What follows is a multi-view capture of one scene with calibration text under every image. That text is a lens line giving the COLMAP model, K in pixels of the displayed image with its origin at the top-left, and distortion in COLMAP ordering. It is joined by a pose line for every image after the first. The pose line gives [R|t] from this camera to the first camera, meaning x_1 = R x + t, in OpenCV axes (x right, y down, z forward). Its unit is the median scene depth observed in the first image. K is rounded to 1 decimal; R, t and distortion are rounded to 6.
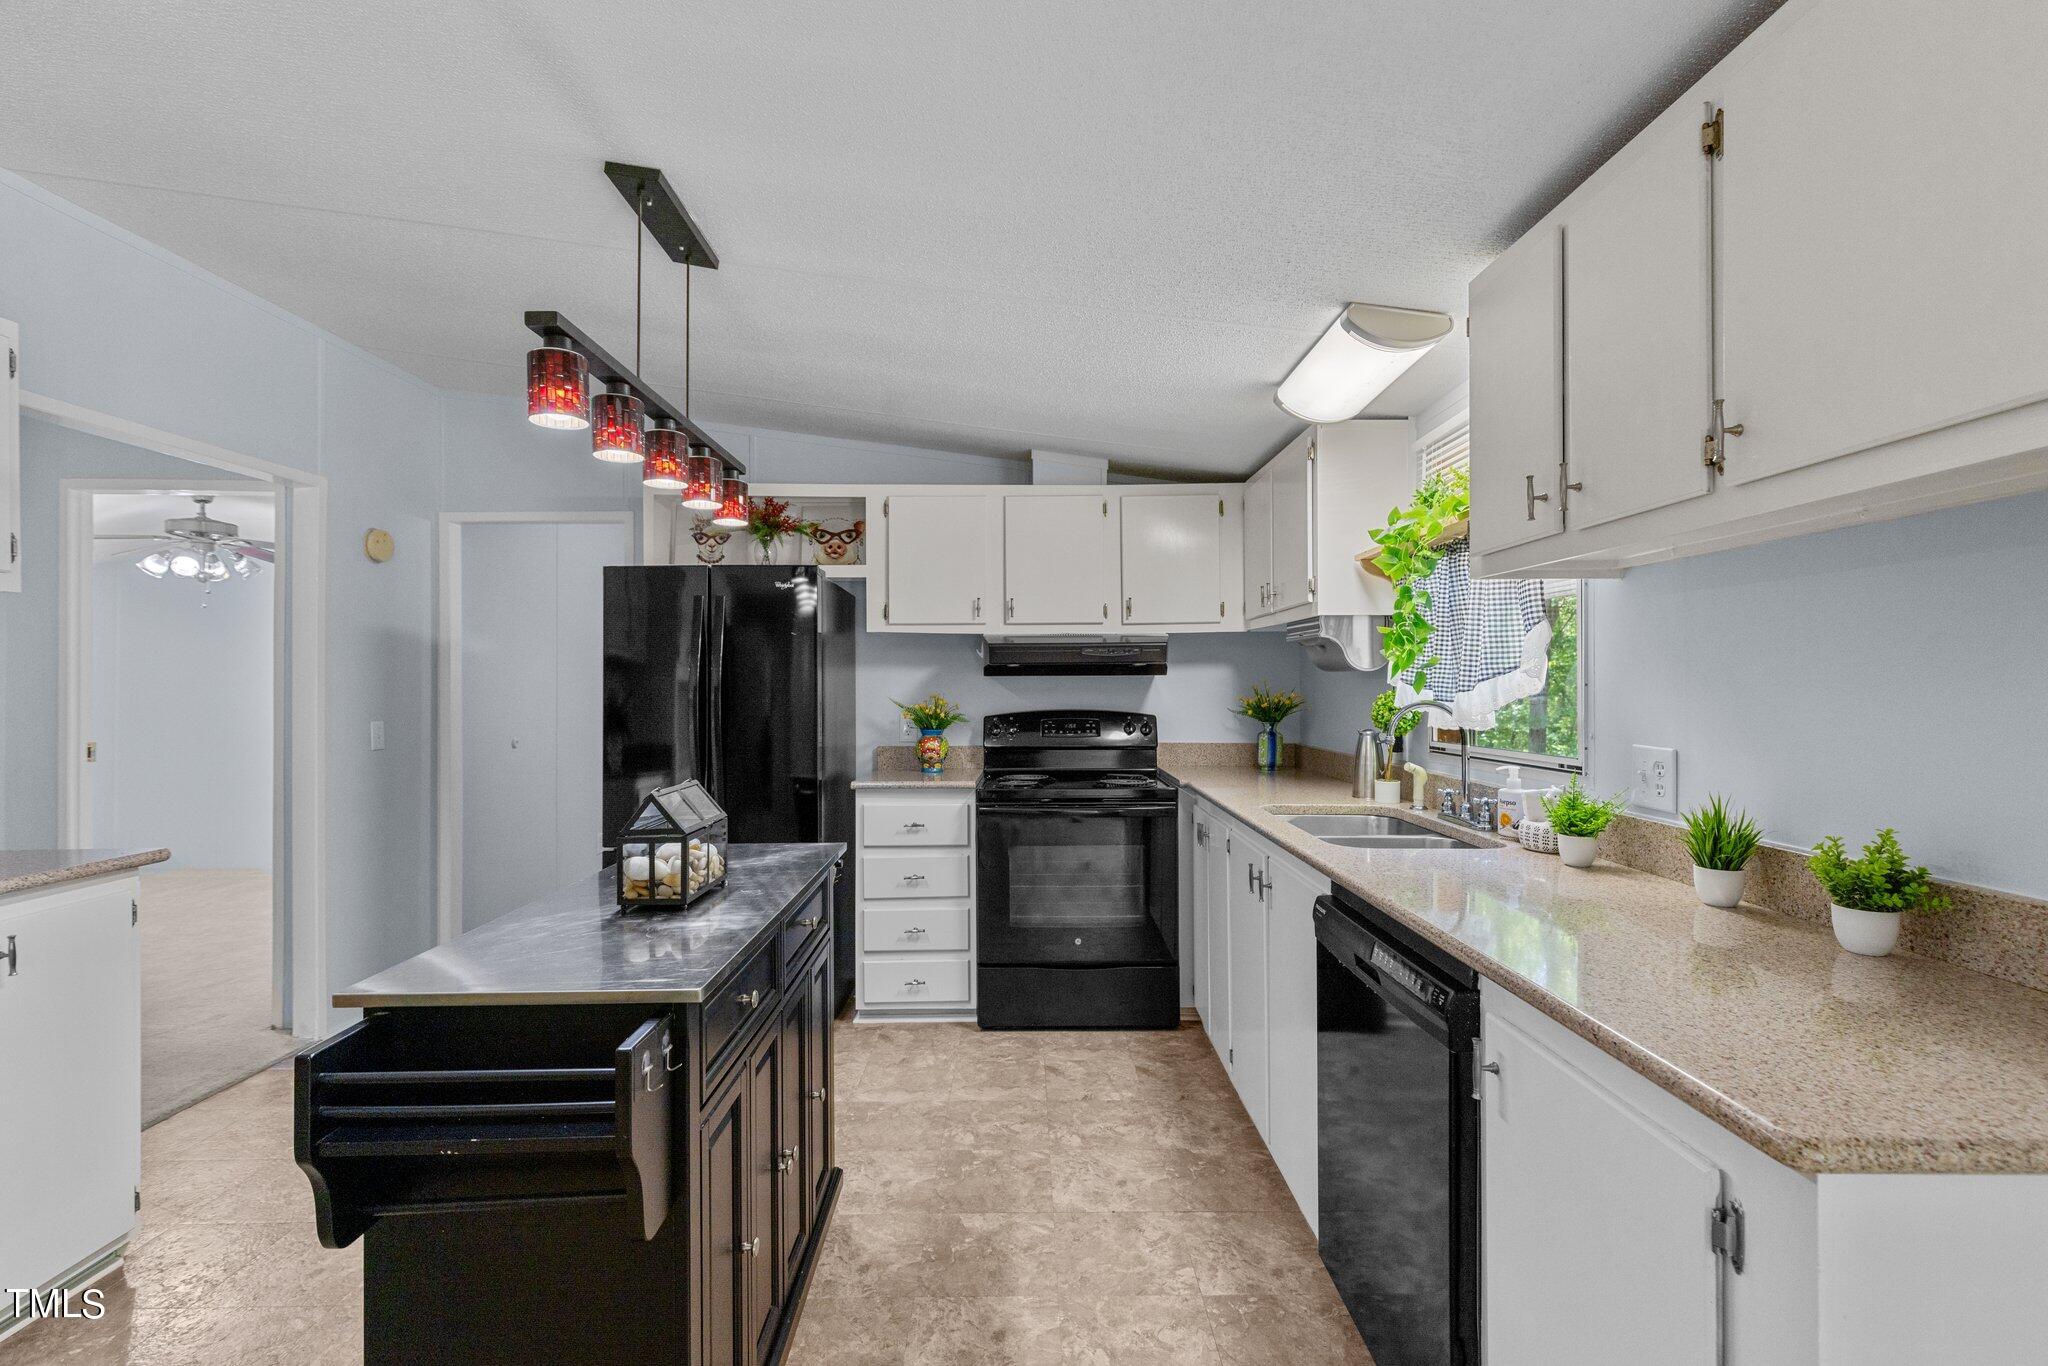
lens RADIAL K [[925.1, 0, 1024.4], [0, 925.1, 676.7], [0, 0, 1]] dist [0.002449, -0.000627]
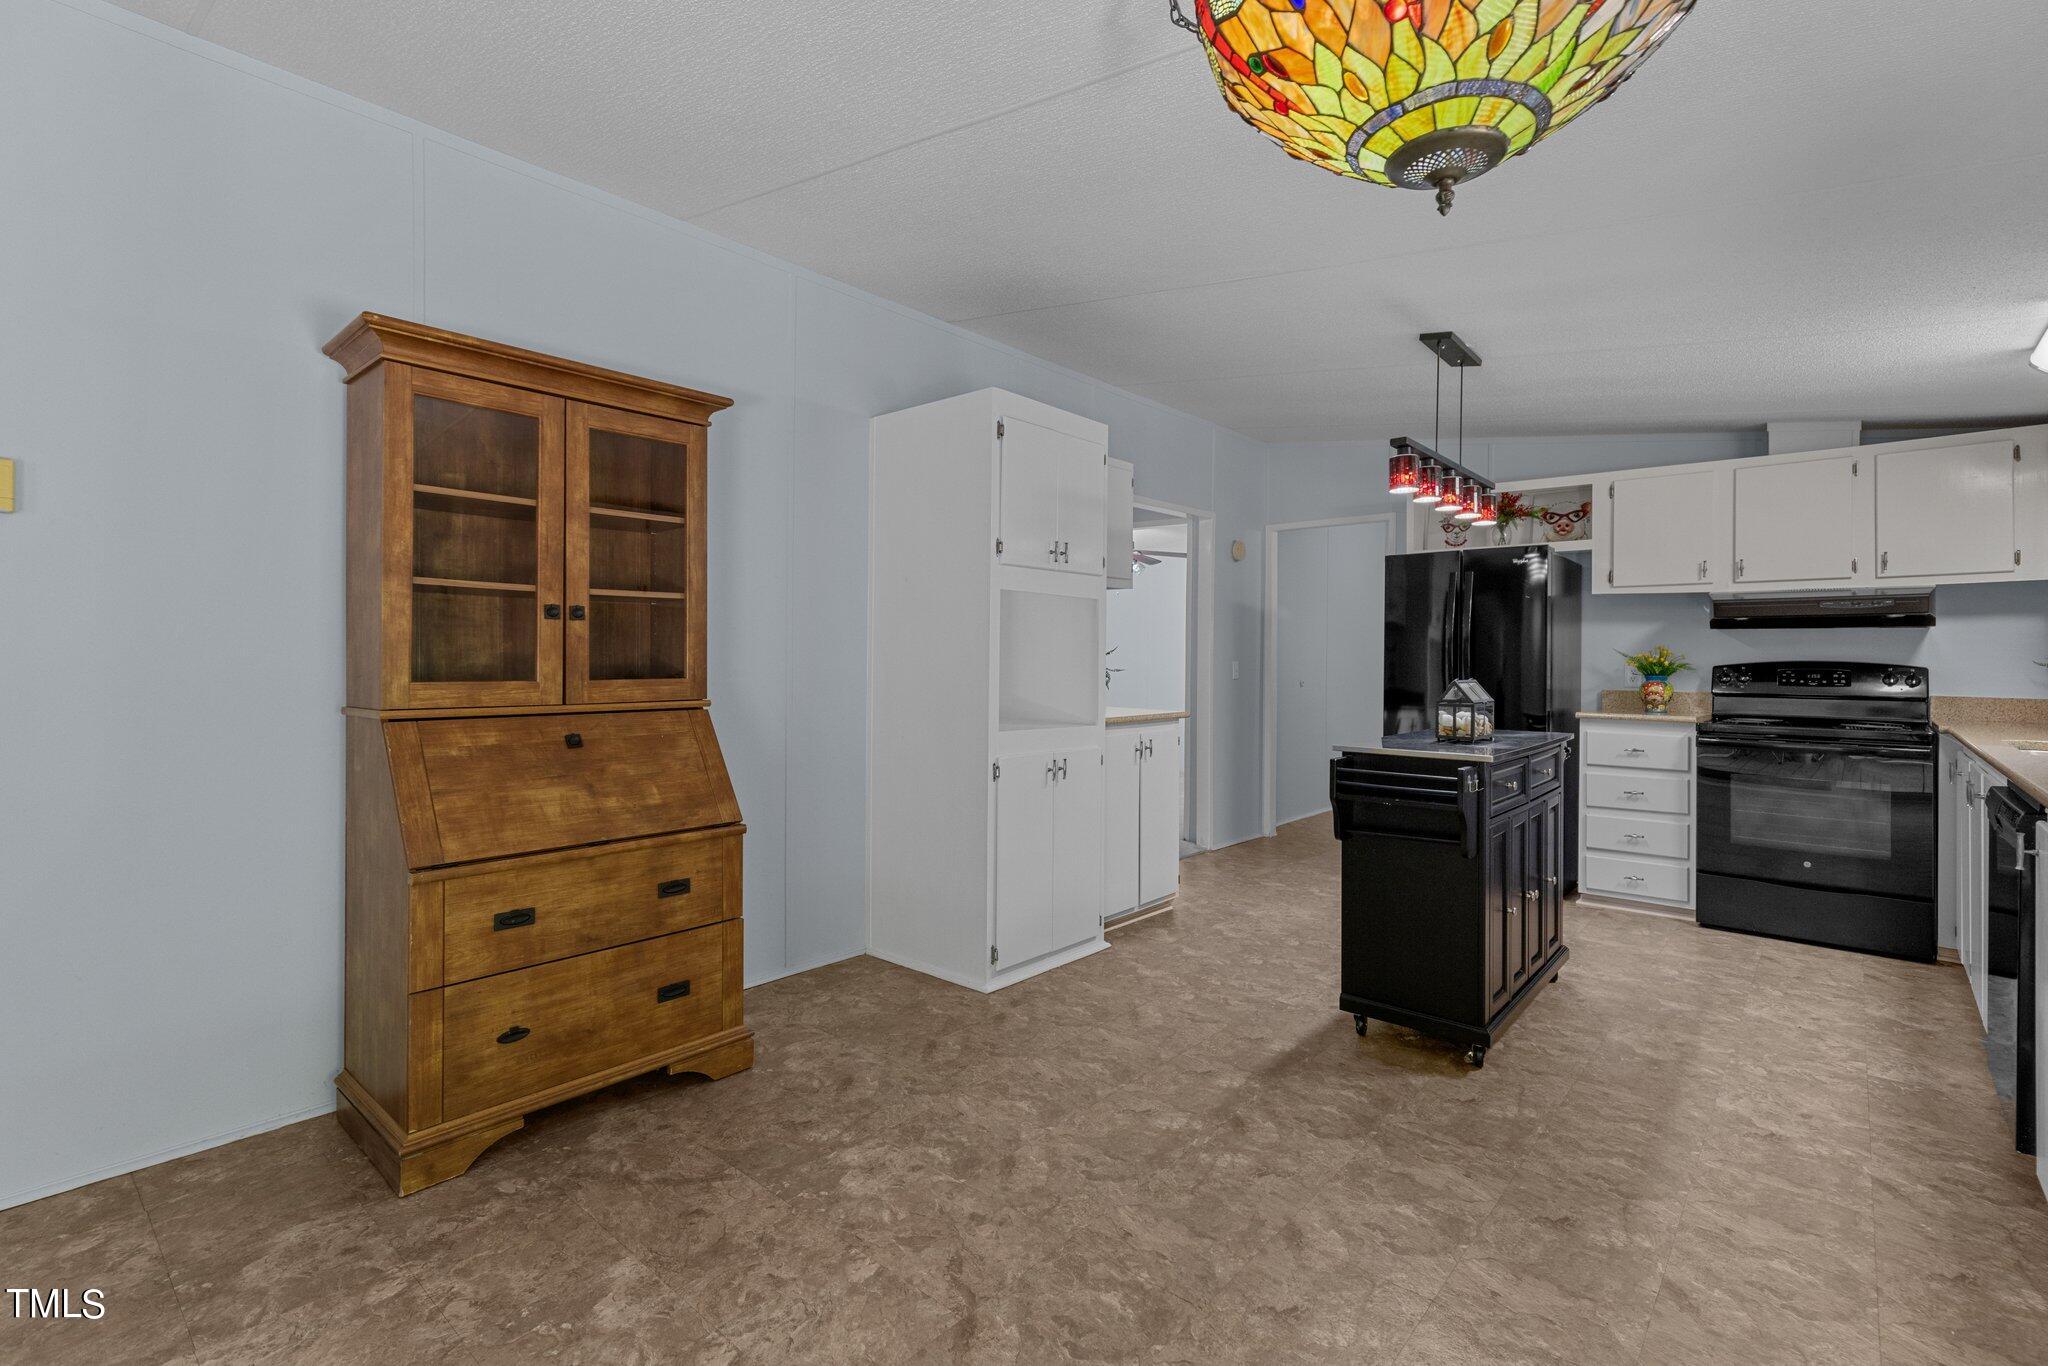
lens RADIAL K [[925.1, 0, 1022.2], [0, 925.1, 658.0], [0, 0, 1]] dist [0.002449, -0.000627]
pose [[0.746477, 0.010114, -0.665335, 0.090726], [-0.002445, 0.999919, 0.012458, 0.024912], [0.665407, -0.007673, 0.746441, -0.457038]]
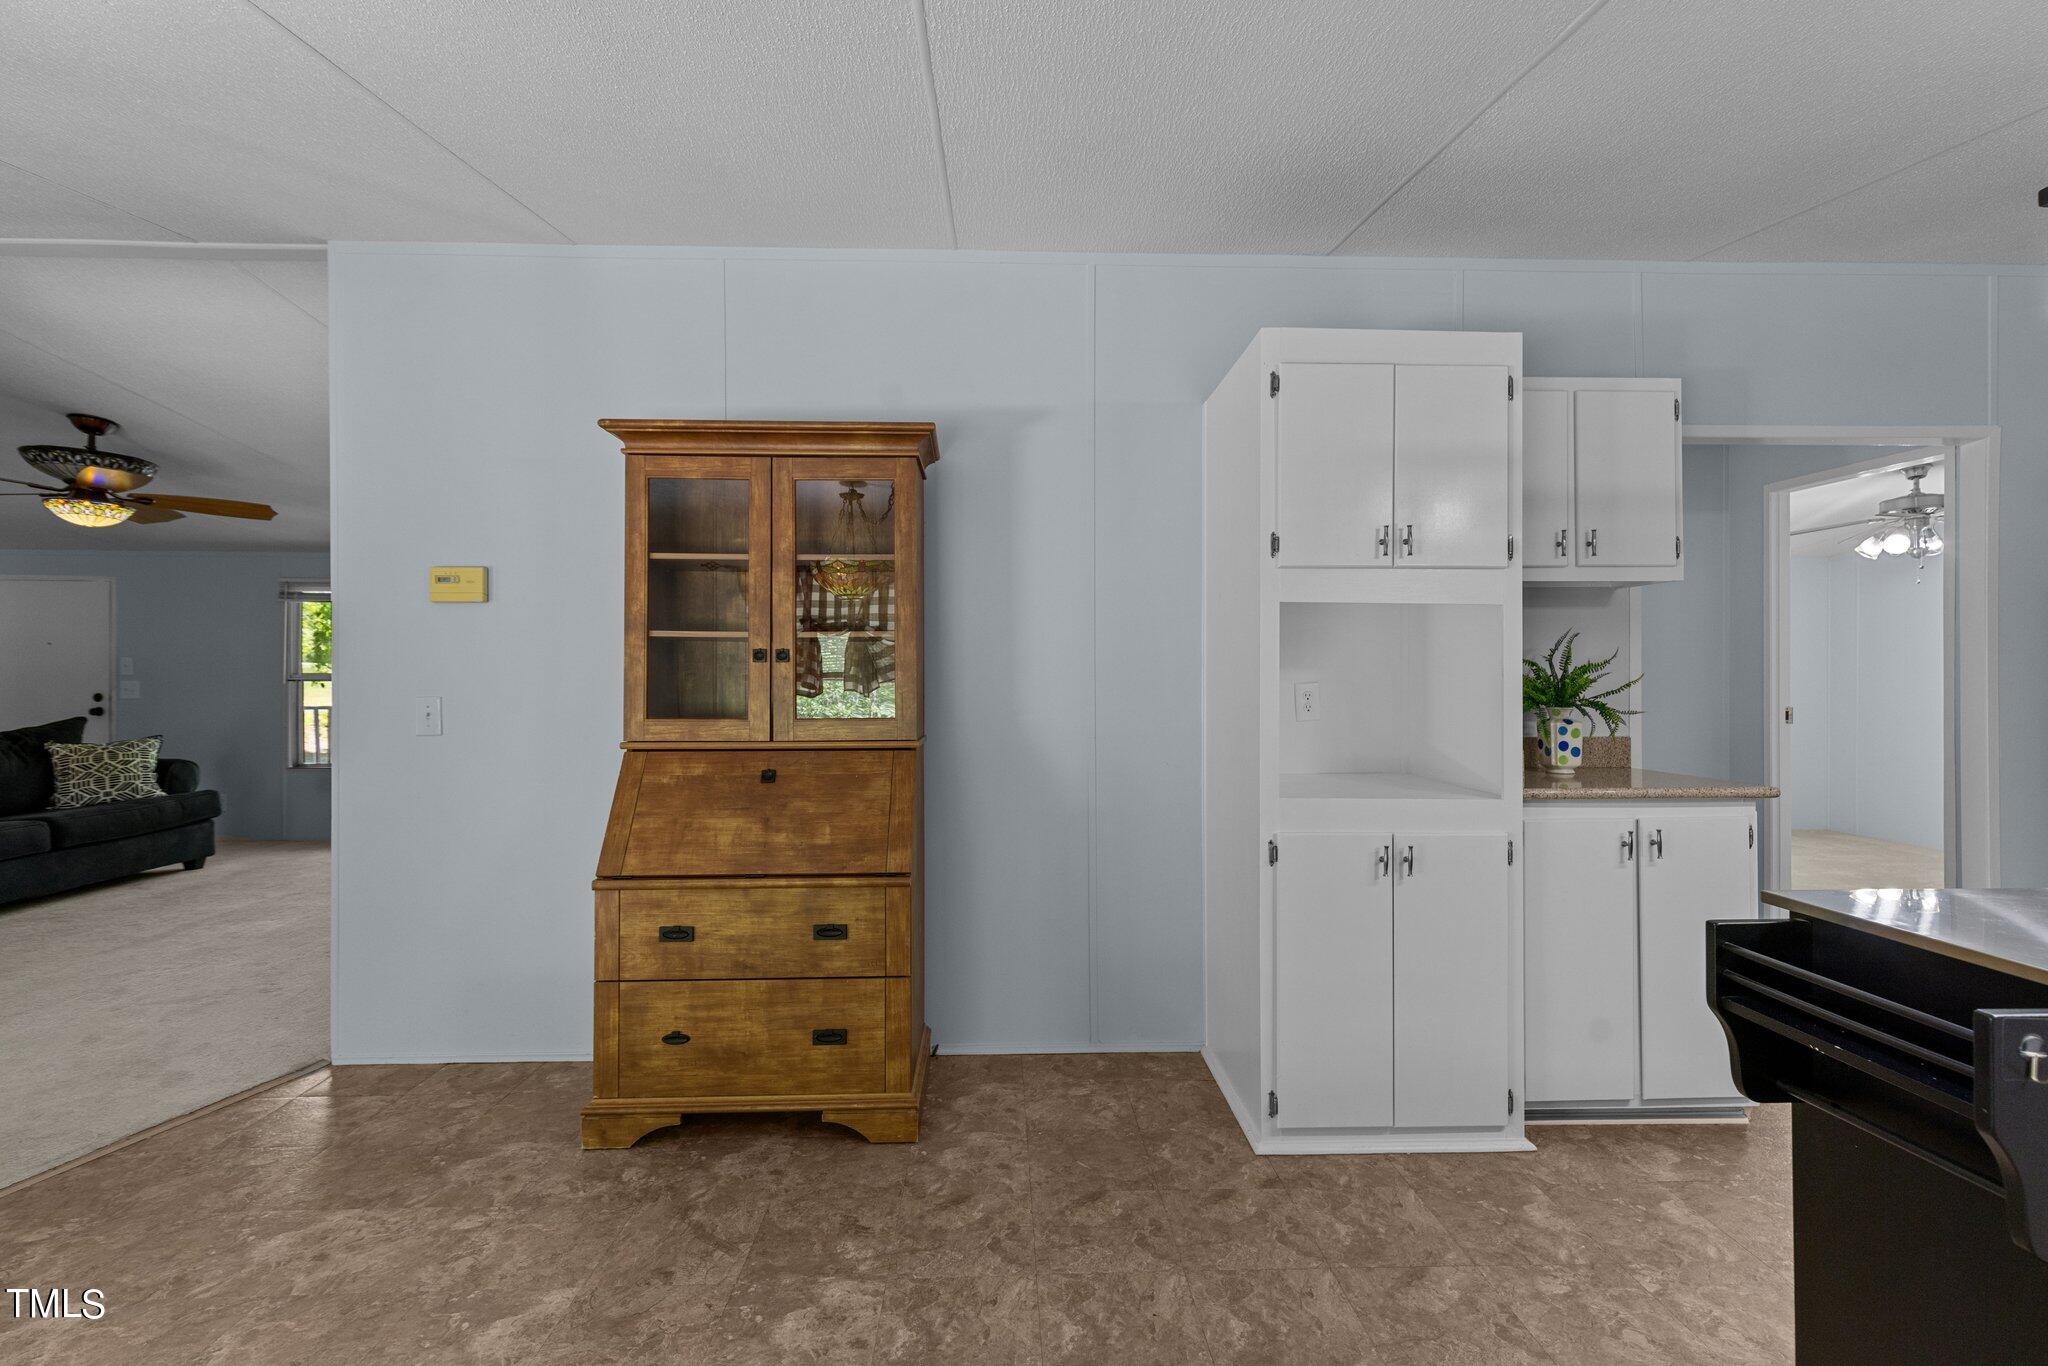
lens RADIAL K [[925.1, 0, 1036.7], [0, 925.1, 673.6], [0, 0, 1]] dist [0.002449, -0.000627]
pose [[0.033239, -0.002495, -0.999444, 0.124907], [0.013033, 0.999913, -0.002063, 0.019158], [0.999362, -0.012957, 0.033268, 0.017093]]
